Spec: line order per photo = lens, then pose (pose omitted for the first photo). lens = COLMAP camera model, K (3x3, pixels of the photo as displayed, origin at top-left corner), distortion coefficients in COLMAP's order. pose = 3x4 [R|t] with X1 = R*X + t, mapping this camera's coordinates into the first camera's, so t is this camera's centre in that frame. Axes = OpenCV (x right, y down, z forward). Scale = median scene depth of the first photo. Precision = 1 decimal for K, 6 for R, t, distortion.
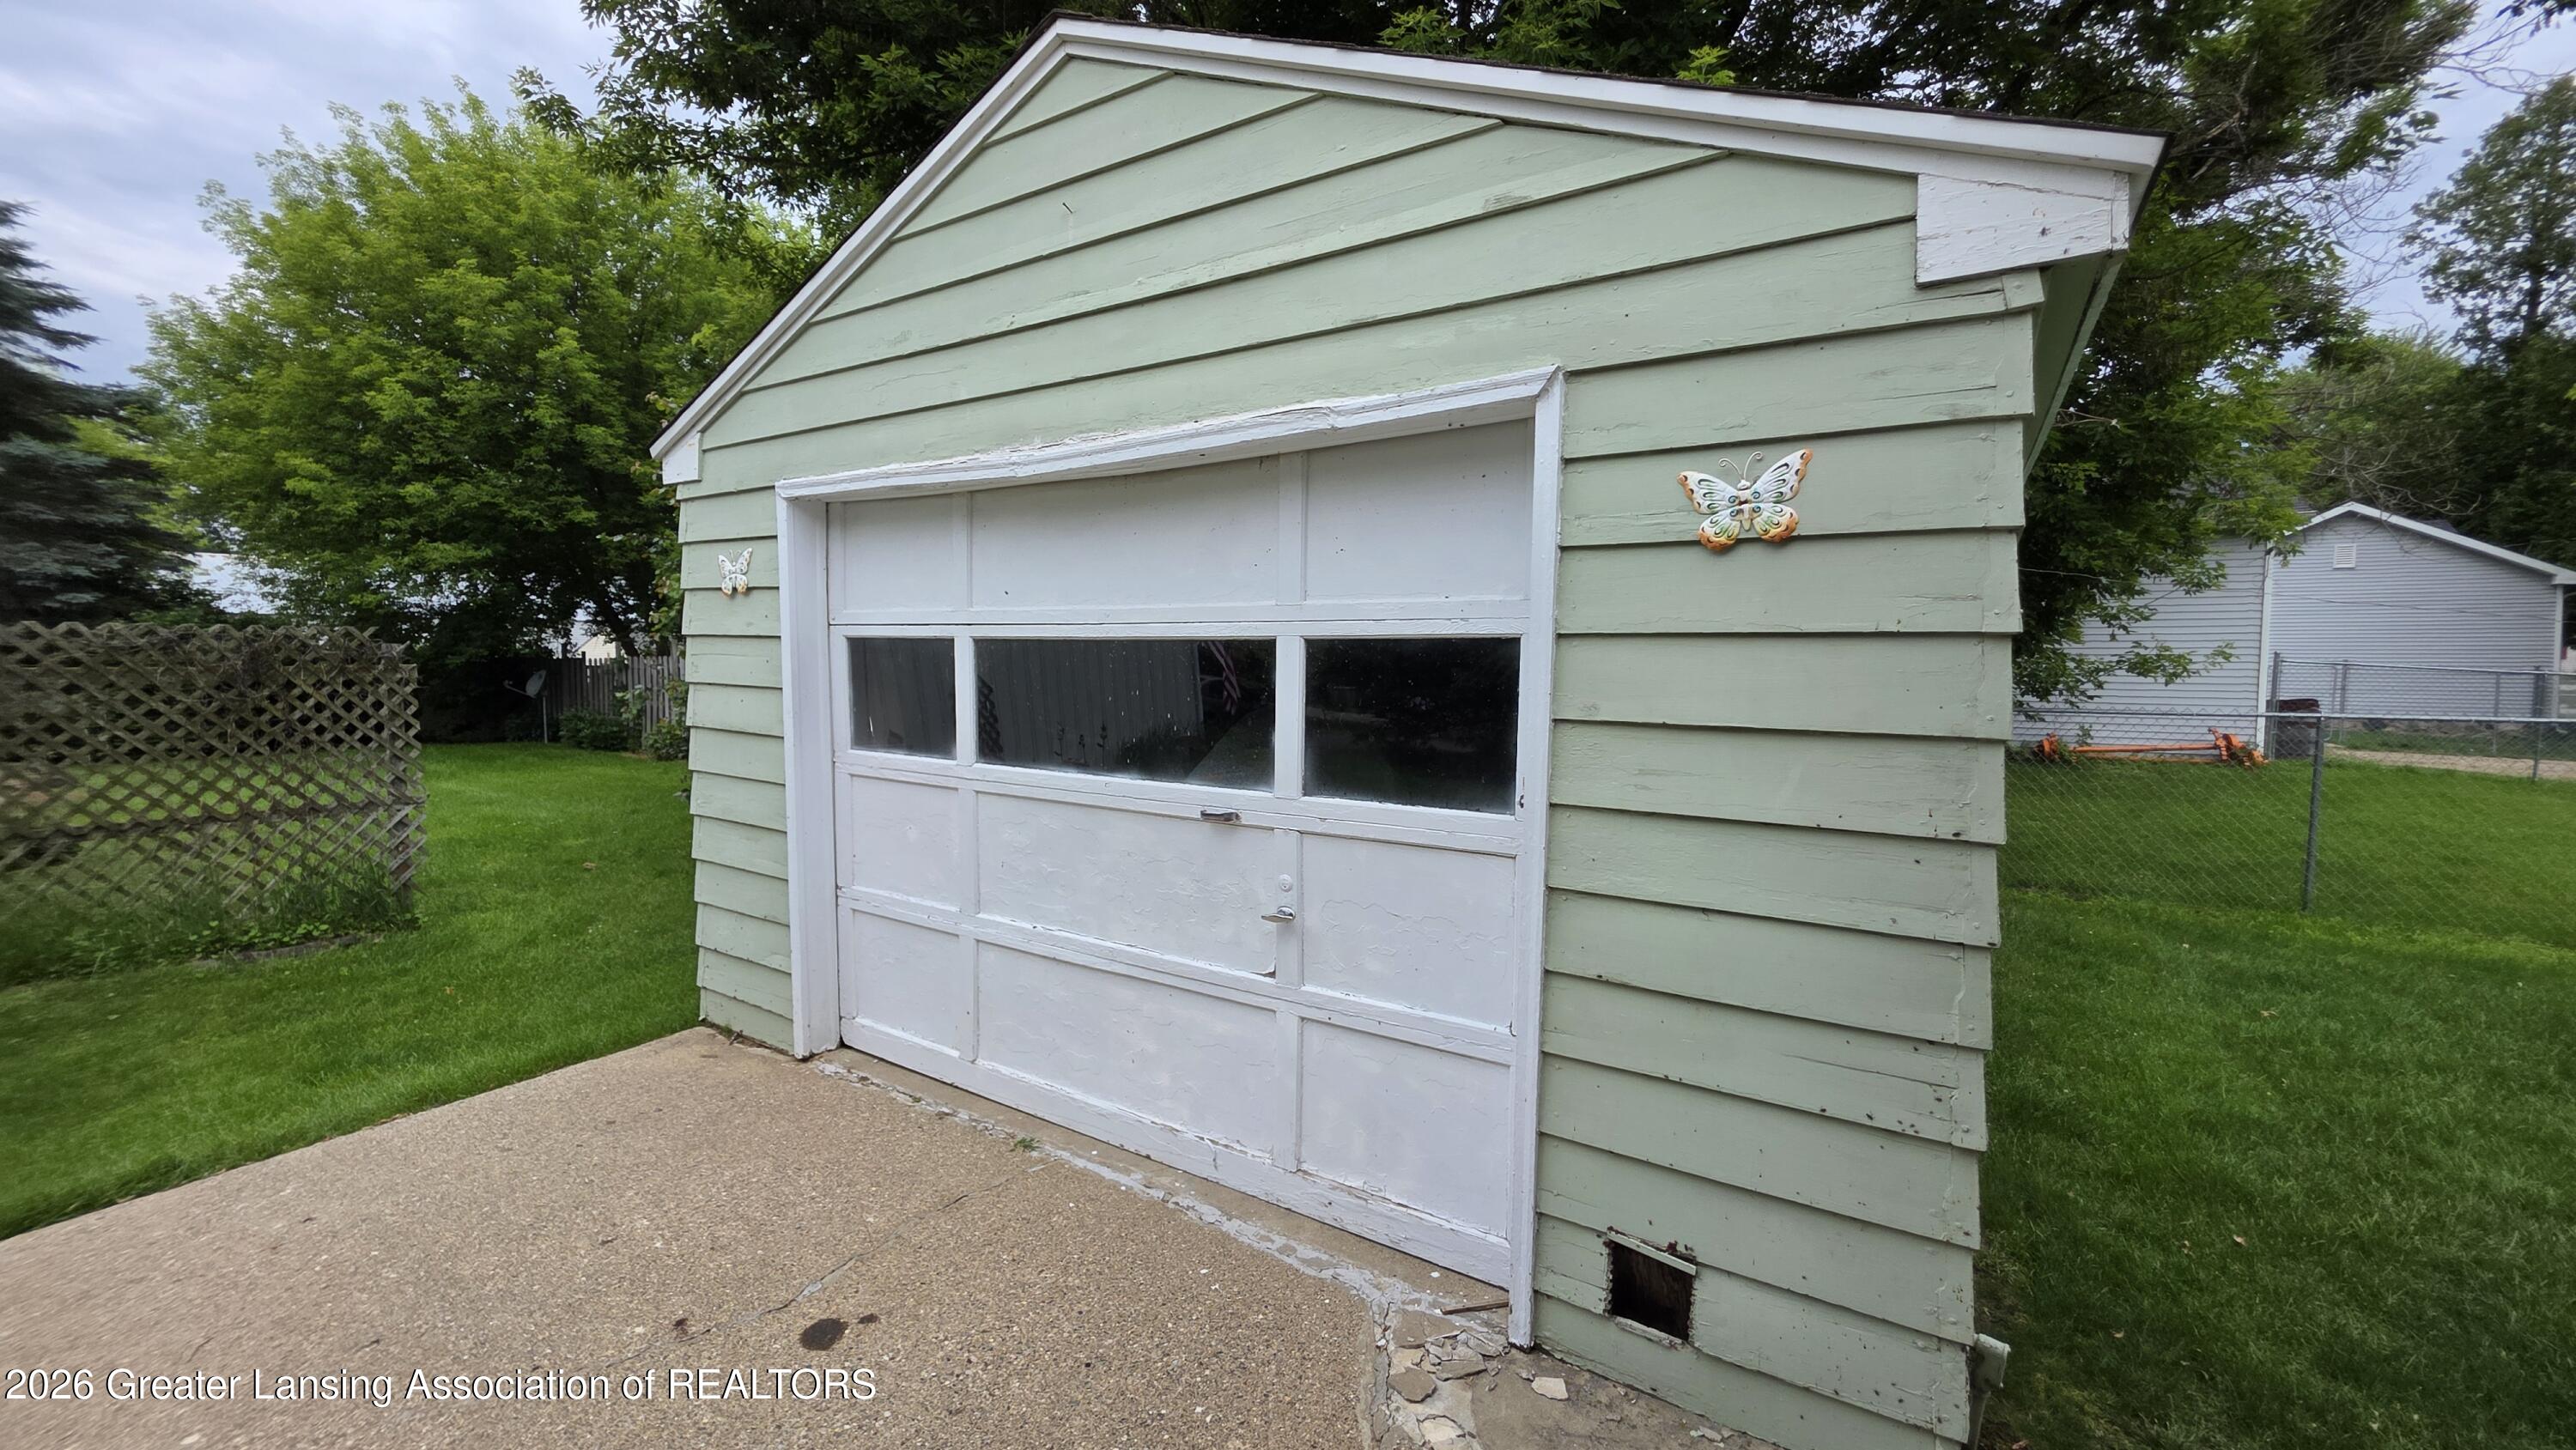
lens RADIAL K [[1036.6, 0, 1294.9], [0, 1036.6, 728.4], [0, 0, 1]] dist [-0.003442, 0.002120]
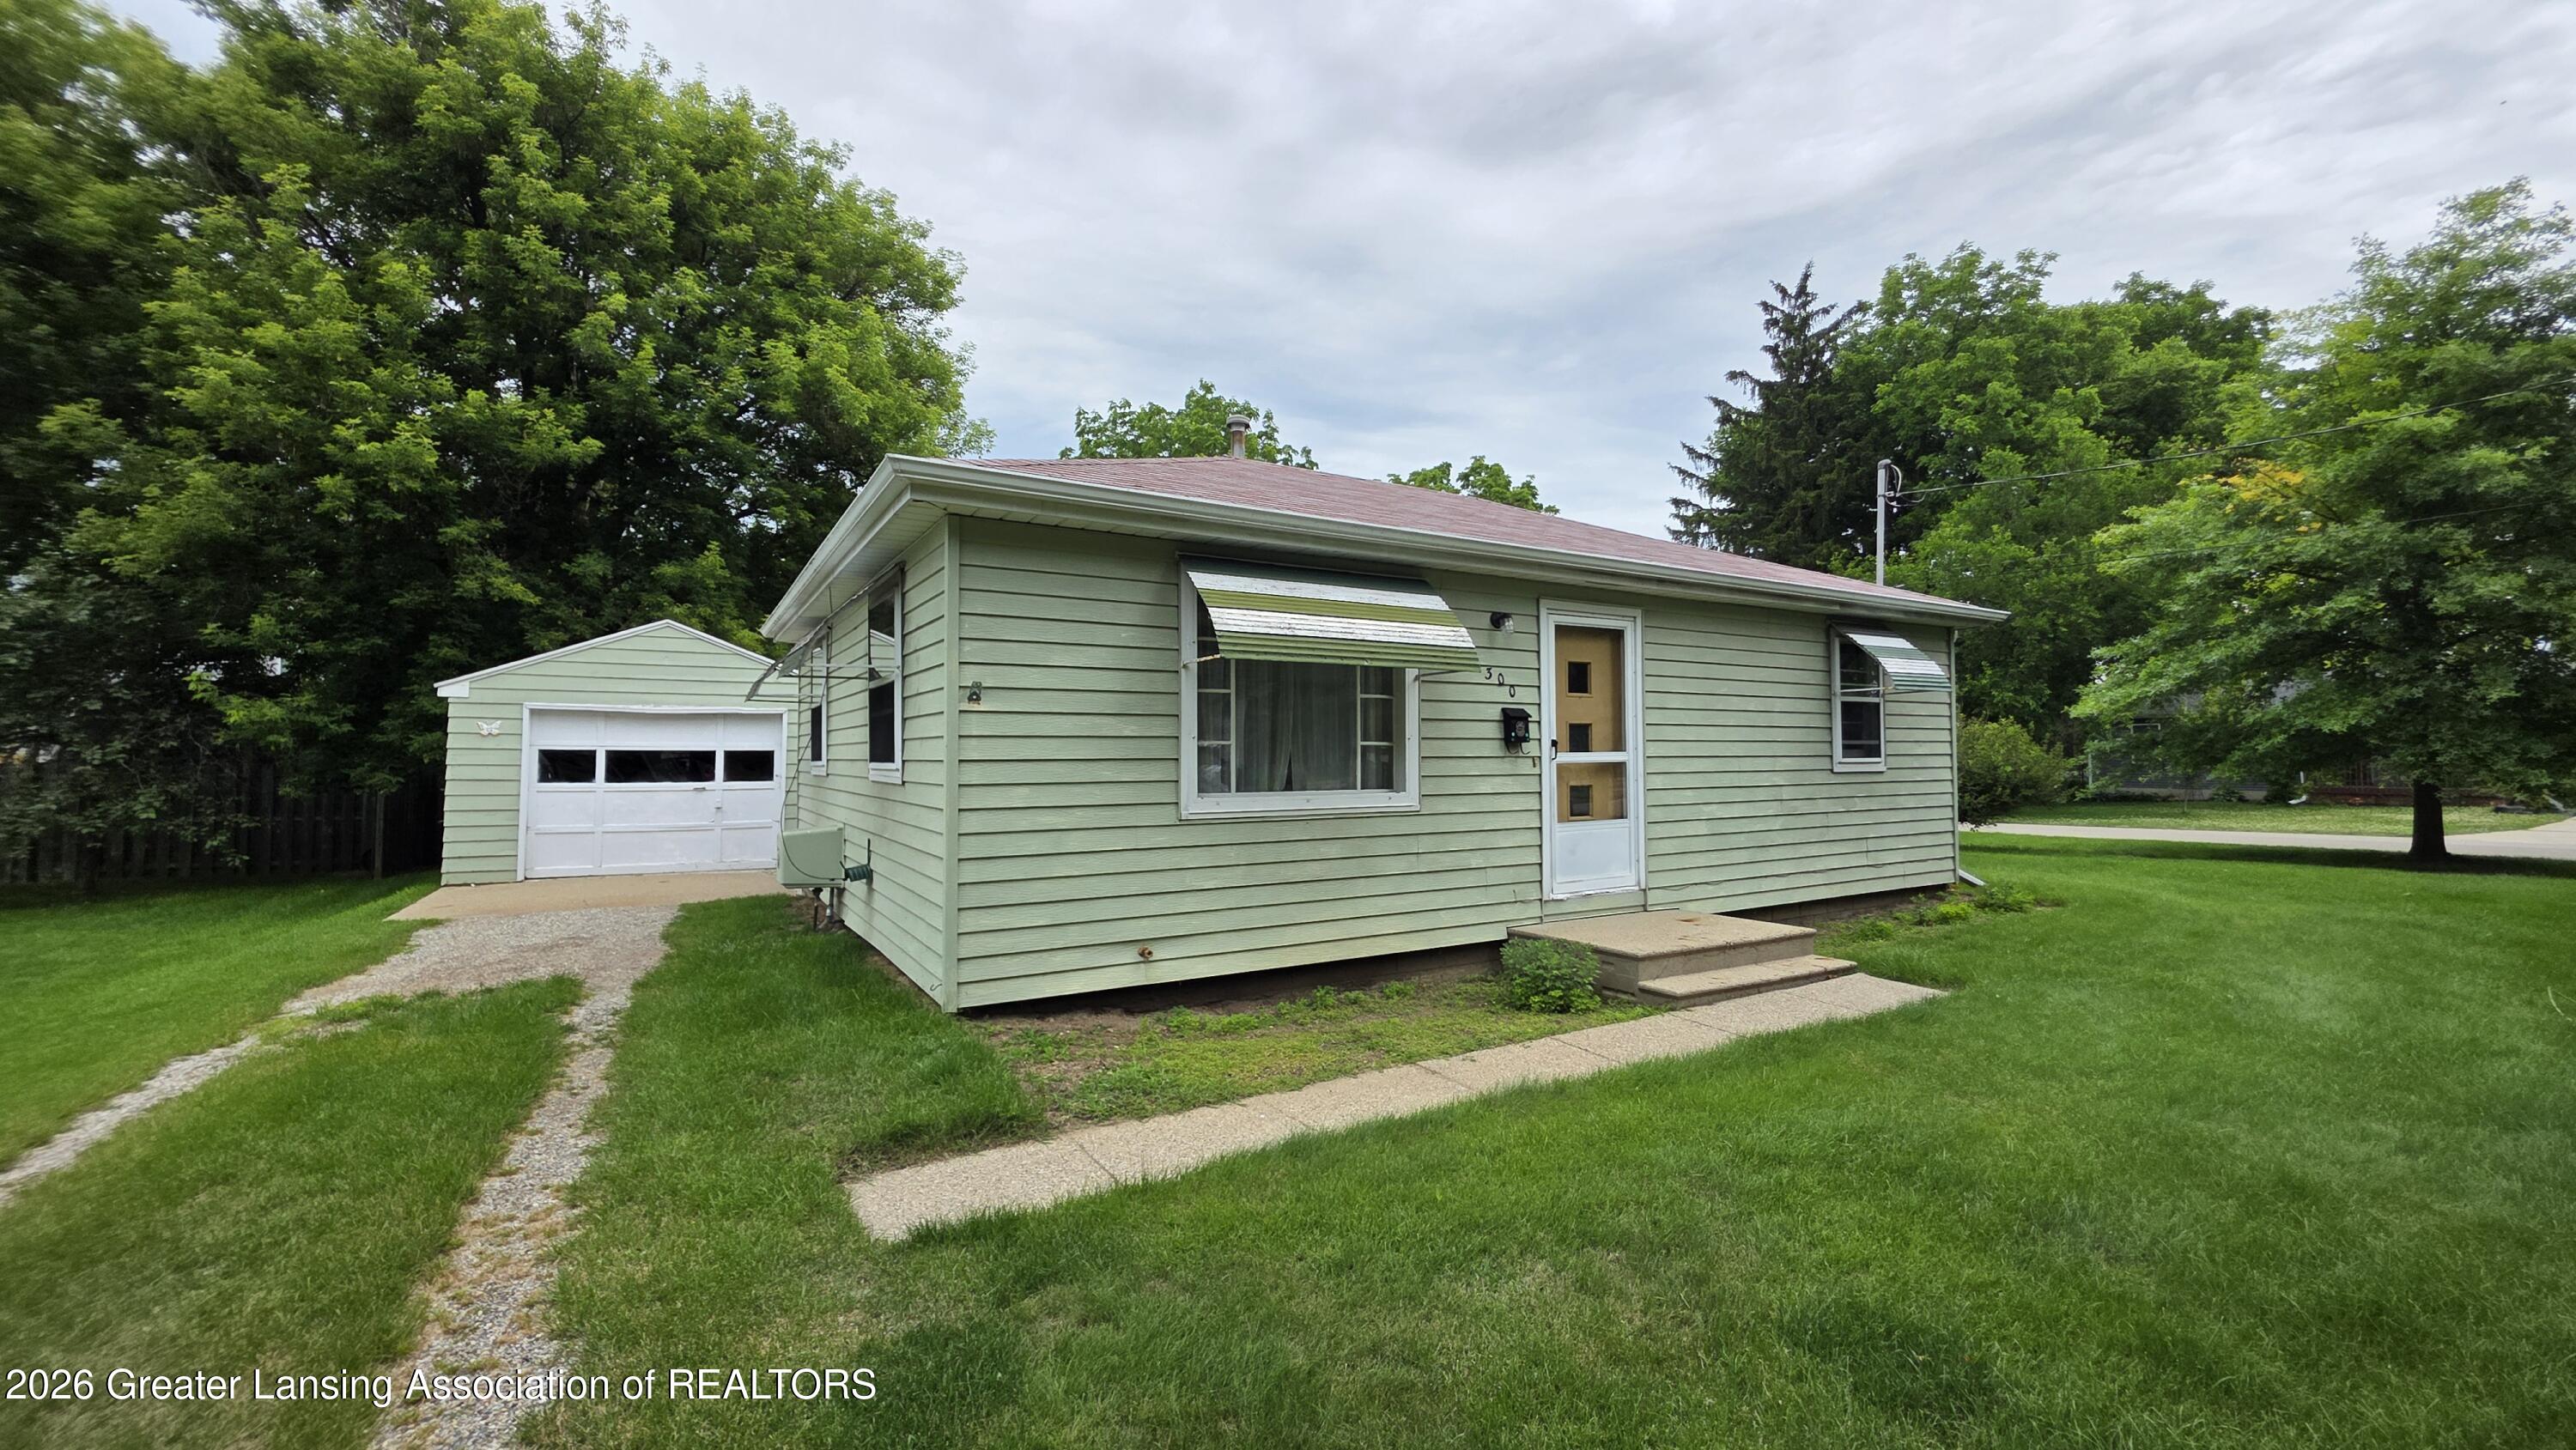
lens RADIAL K [[1036.6, 0, 1295.1], [0, 1036.6, 721.9], [0, 0, 1]] dist [-0.003442, 0.002120]
pose [[0.431259, 0.028853, 0.901767, -2.655868], [0.068012, 0.995605, -0.064381, 0.227440], [-0.899661, 0.089095, 0.427401, -2.911171]]
